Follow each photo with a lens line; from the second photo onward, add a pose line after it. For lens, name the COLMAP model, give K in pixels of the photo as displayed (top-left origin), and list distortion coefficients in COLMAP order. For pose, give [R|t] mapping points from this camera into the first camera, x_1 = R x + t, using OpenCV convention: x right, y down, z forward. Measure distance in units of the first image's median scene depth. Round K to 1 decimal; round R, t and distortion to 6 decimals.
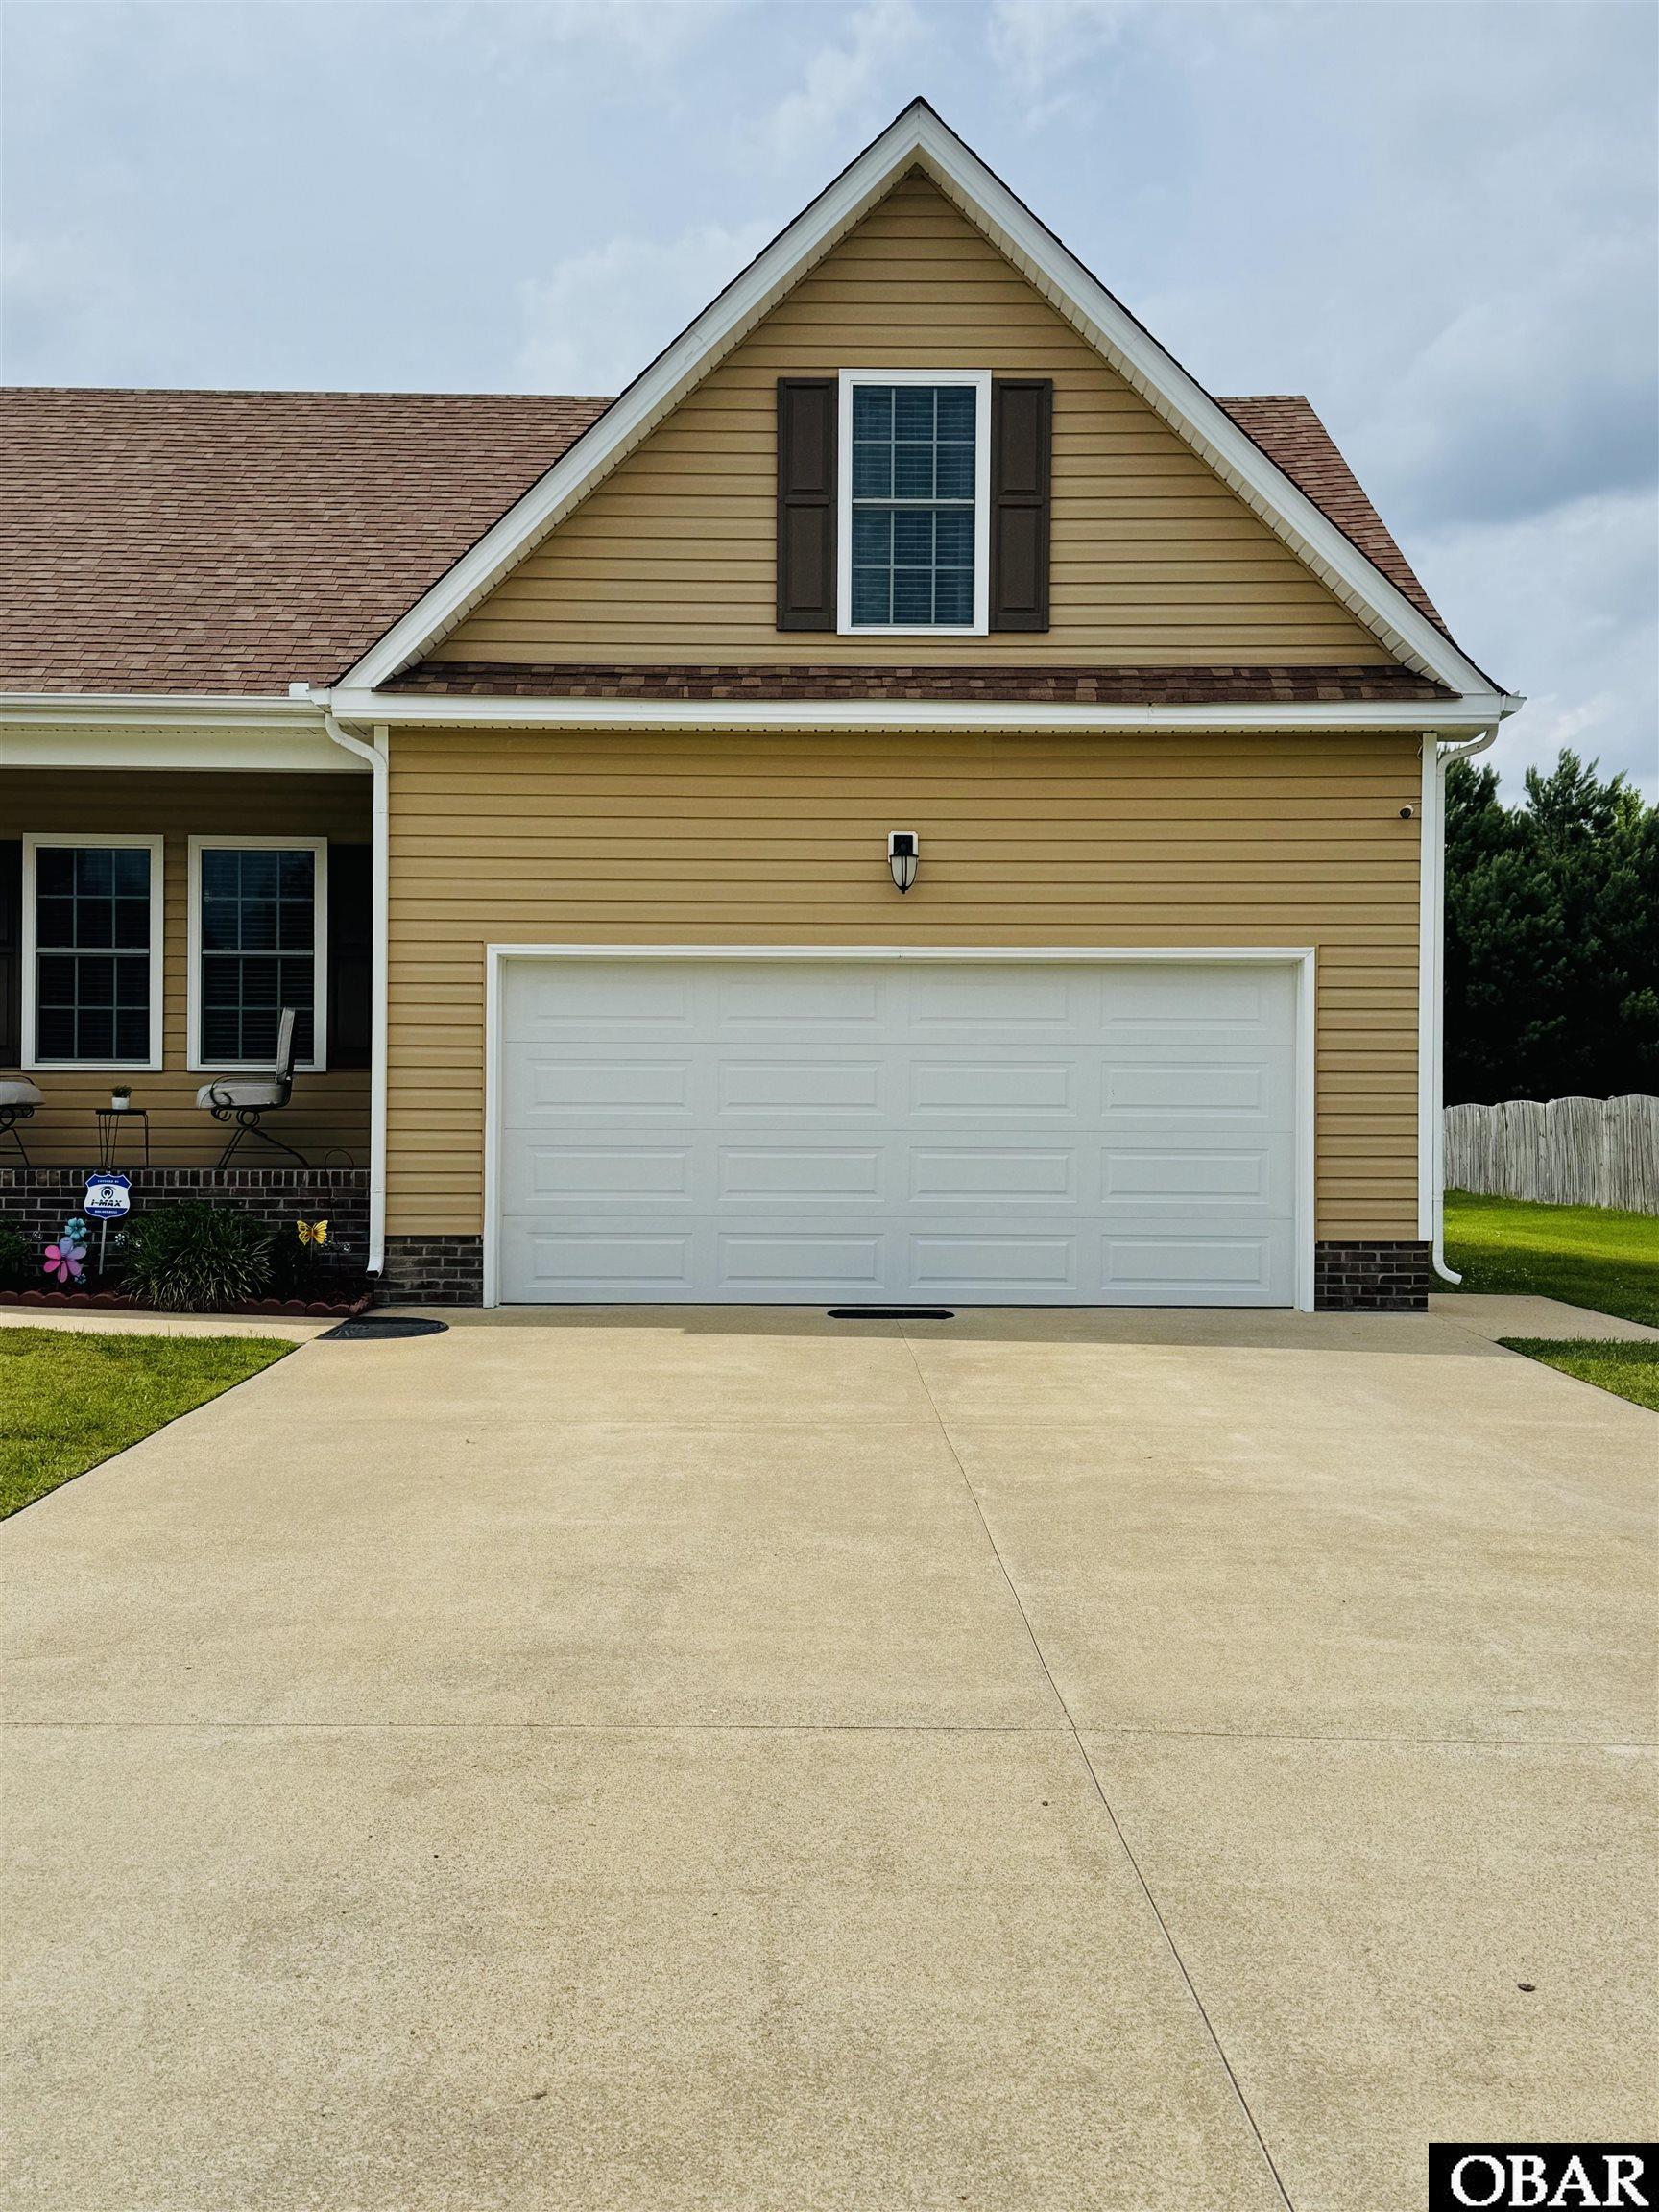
lens RADIAL K [[2306.3, 0, 834.0], [0, 2306.3, 1111.2], [0, 0, 1]] dist [0.122945, 0.000000]
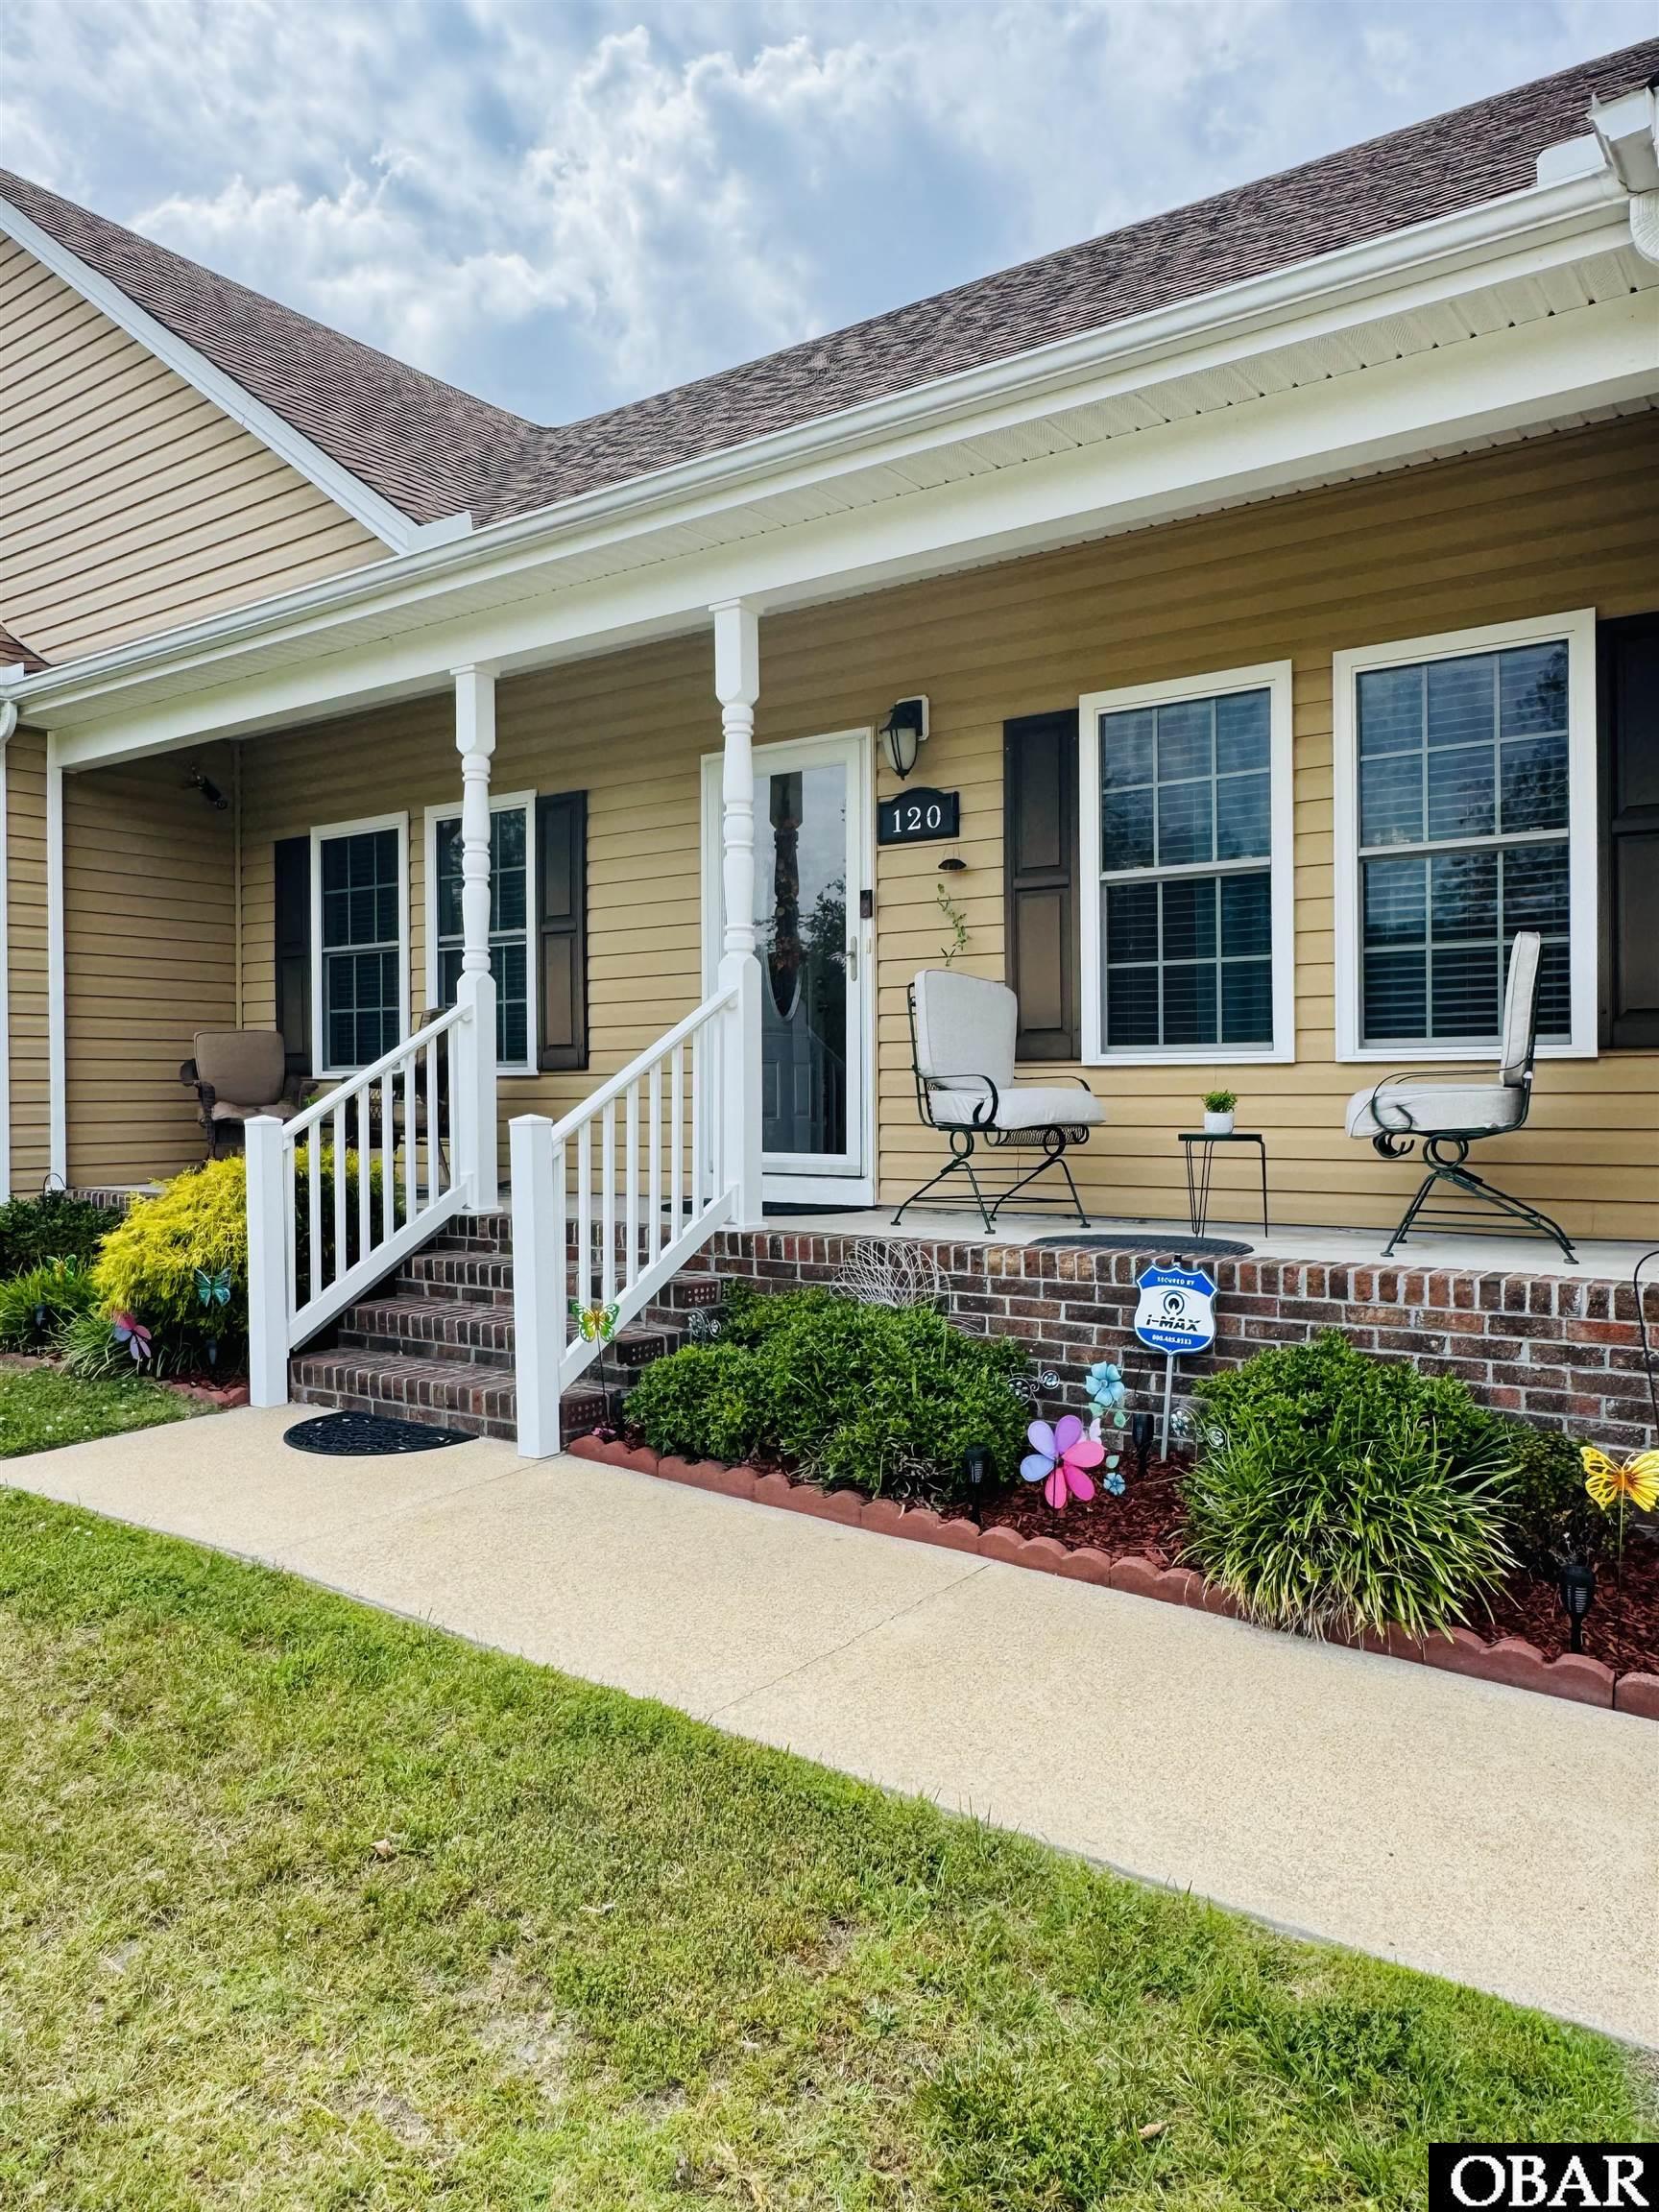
lens RADIAL K [[1545.6, 0, 833.0], [0, 1545.6, 1103.0], [0, 0, 1]] dist [-0.025610, 0.000123]
pose [[0.814966, -0.006786, -0.579468, -0.167461], [0.018284, 0.999735, 0.014007, -0.015465], [0.579220, -0.022010, 0.814874, 0.652913]]
